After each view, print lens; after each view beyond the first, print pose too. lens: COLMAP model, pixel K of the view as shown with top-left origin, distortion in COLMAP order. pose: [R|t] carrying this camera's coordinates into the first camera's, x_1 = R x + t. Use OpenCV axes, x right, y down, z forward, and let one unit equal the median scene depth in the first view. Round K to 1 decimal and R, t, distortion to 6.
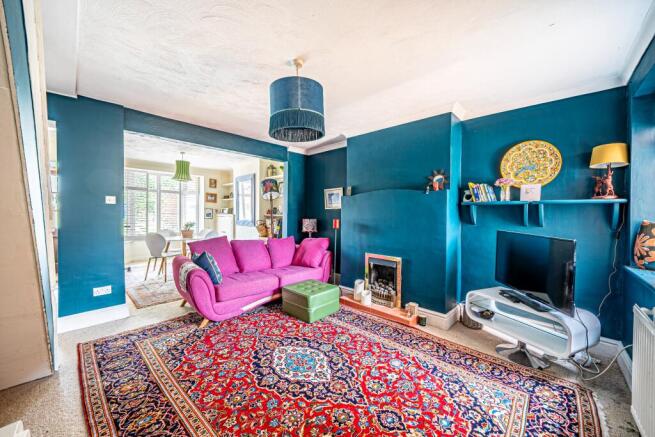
lens RADIAL K [[244.2, 0, 327.5], [0, 244.2, 218.5], [0, 0, 1]] dist [-0.009826, -0.000027]
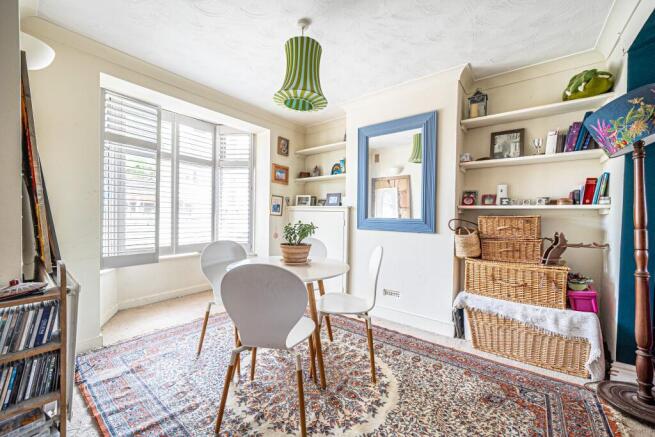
lens RADIAL K [[260.1, 0, 327.5], [0, 260.1, 218.5], [0, 0, 1]] dist [0.056294, 0.000003]
pose [[0.995022, 0.006687, 0.099427, -0.428947], [-0.006752, 0.999977, 0.000313, 0.006464], [-0.099422, -0.000982, 0.995045, 0.438697]]
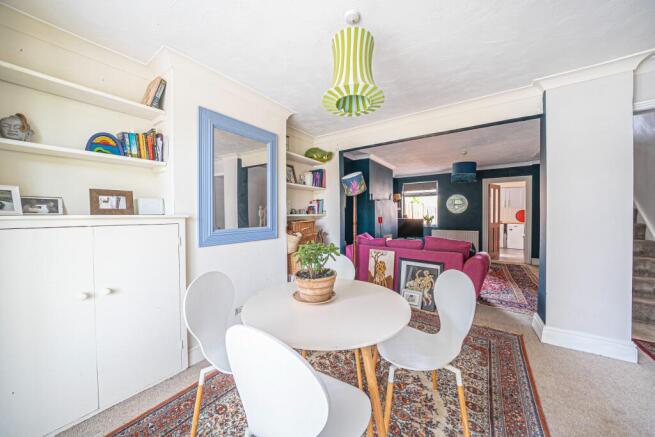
lens RADIAL K [[226.0, 0, 326.0], [0, 226.0, 217.9], [0, 0, 1]] dist [-0.024591, 0.002497]
pose [[-0.143112, -0.026153, 0.989361, -0.661846], [0.022209, 0.999314, 0.029628, -0.020715], [-0.989457, 0.026213, -0.142433, 0.824603]]
